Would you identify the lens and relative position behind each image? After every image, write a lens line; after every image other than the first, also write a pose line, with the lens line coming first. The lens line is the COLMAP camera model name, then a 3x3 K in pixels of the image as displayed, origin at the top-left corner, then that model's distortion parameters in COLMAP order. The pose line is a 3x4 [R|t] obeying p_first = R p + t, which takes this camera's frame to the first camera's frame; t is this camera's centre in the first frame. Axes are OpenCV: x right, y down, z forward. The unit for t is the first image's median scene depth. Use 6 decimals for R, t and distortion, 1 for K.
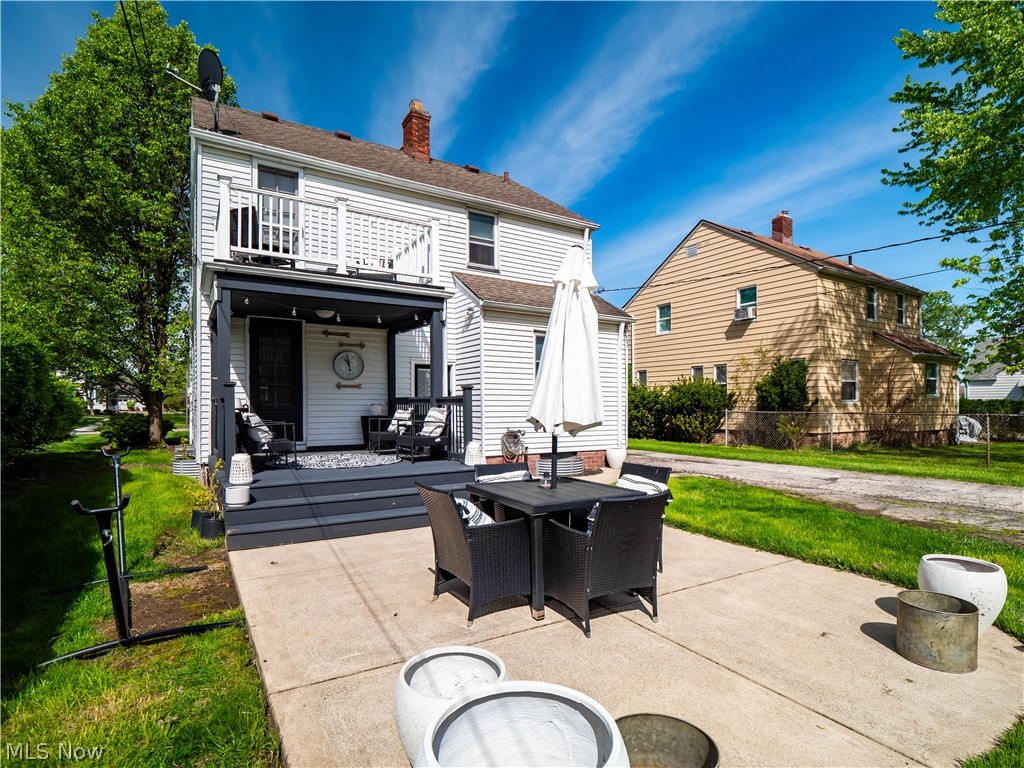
lens RADIAL K [[515.9, 0, 576.7], [0, 515.9, 405.0], [0, 0, 1]] dist [0.002051, -0.013064]
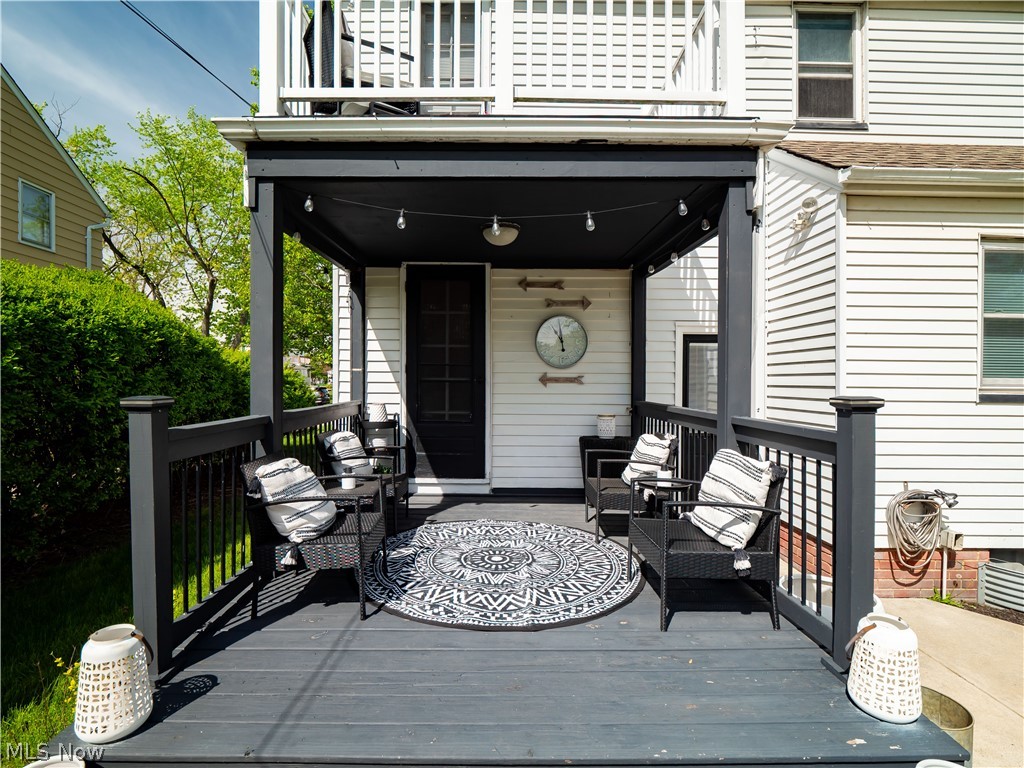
lens RADIAL K [[565.2, 0, 532.4], [0, 565.2, 393.7], [0, 0, 1]] dist [-0.012668, -0.002346]
pose [[0.838848, 0.016705, -0.544110, -0.146307], [-0.006145, 0.999756, 0.021219, -0.034665], [0.544331, -0.014456, 0.838746, 0.490418]]
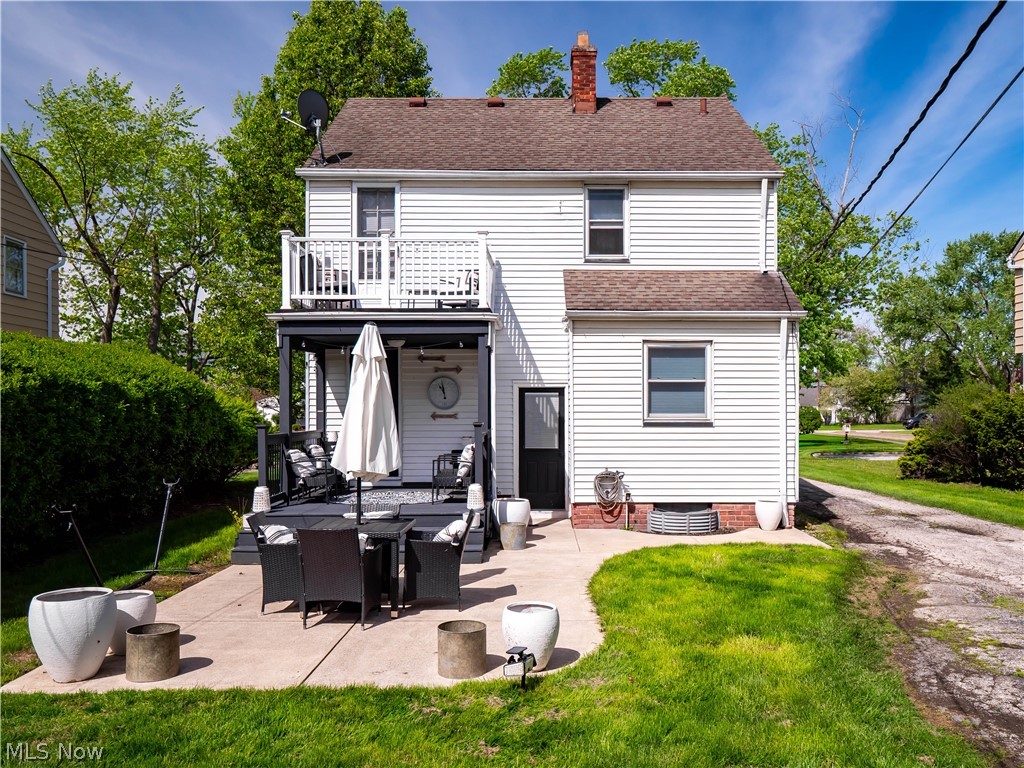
lens RADIAL K [[938.1, 0, 593.4], [0, 938.1, 407.3], [0, 0, 1]] dist [-0.003058, -0.000204]
pose [[0.840305, -0.006550, -0.542074, 0.654379], [0.003020, 0.999968, -0.007401, -0.039166], [0.542105, 0.004582, 0.840298, -0.220939]]
